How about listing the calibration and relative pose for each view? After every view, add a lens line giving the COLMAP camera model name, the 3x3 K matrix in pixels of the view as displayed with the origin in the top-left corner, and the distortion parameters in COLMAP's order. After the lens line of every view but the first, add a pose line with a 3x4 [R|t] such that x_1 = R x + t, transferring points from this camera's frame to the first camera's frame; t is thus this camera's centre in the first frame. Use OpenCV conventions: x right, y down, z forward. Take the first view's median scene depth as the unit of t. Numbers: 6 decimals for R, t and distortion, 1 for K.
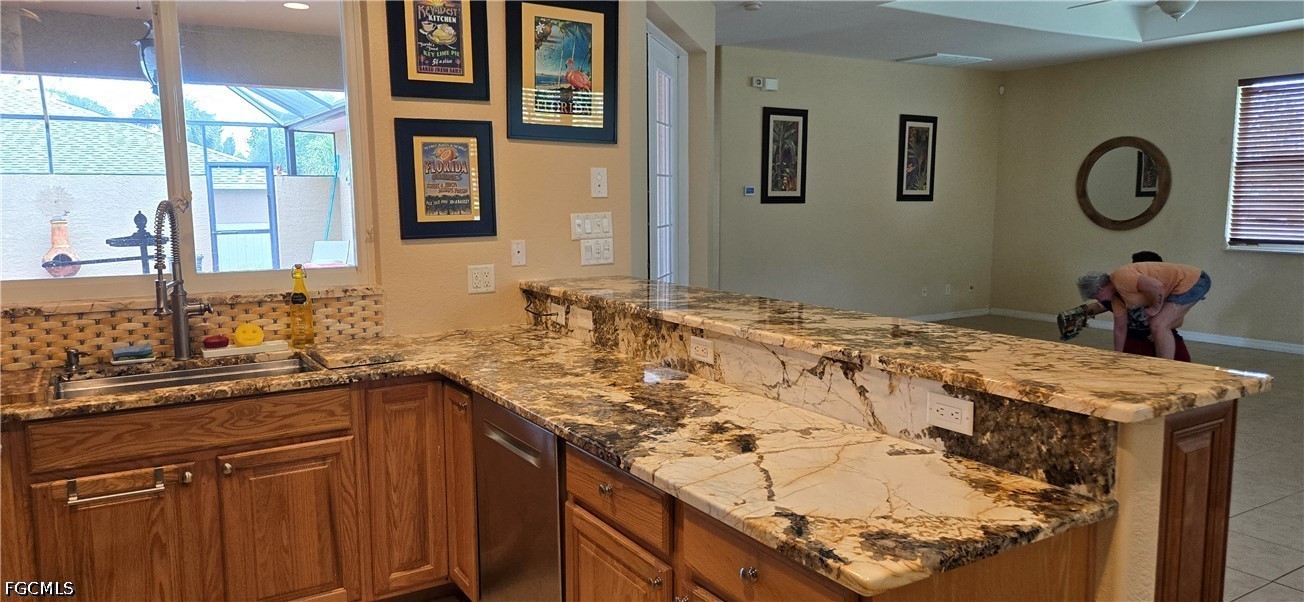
lens RADIAL K [[854.2, 0, 652.0], [0, 854.2, 301.0], [0, 0, 1]] dist [-0.001411, -0.004340]
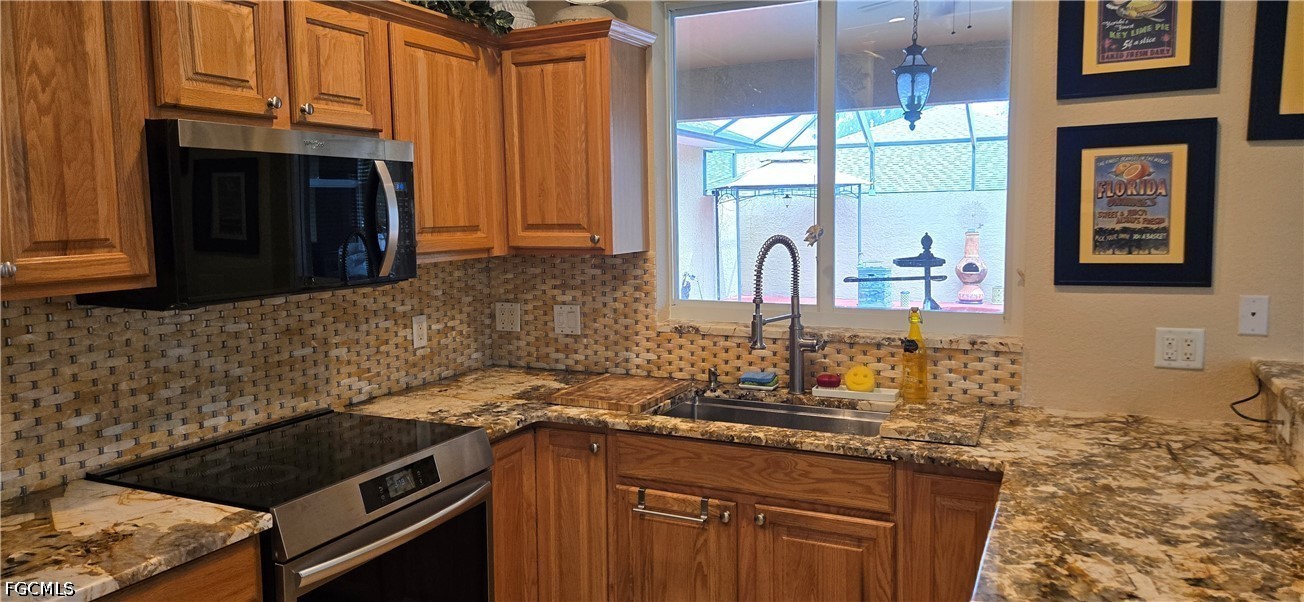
lens RADIAL K [[852.4, 0, 655.4], [0, 852.4, 293.5], [0, 0, 1]] dist [0.060906, -0.050704]
pose [[0.529814, 0.075166, -0.844777, 0.190706], [-0.092308, 0.995258, 0.030663, -0.060783], [0.843076, 0.061734, 0.534240, 0.312659]]
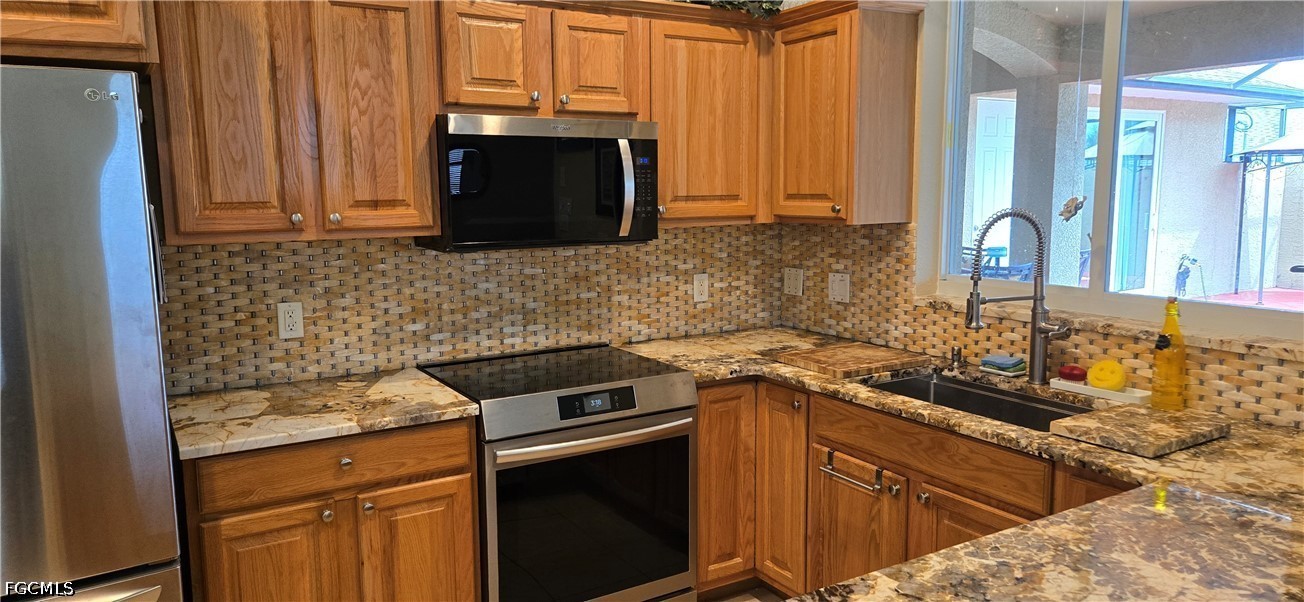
lens RADIAL K [[852.4, 0, 655.4], [0, 852.4, 293.5], [0, 0, 1]] dist [0.060906, -0.050704]
pose [[-0.006886, 0.124401, -0.992208, 0.339062], [-0.117466, 0.985261, 0.124345, -0.088506], [0.993053, 0.117407, 0.007828, 0.563040]]
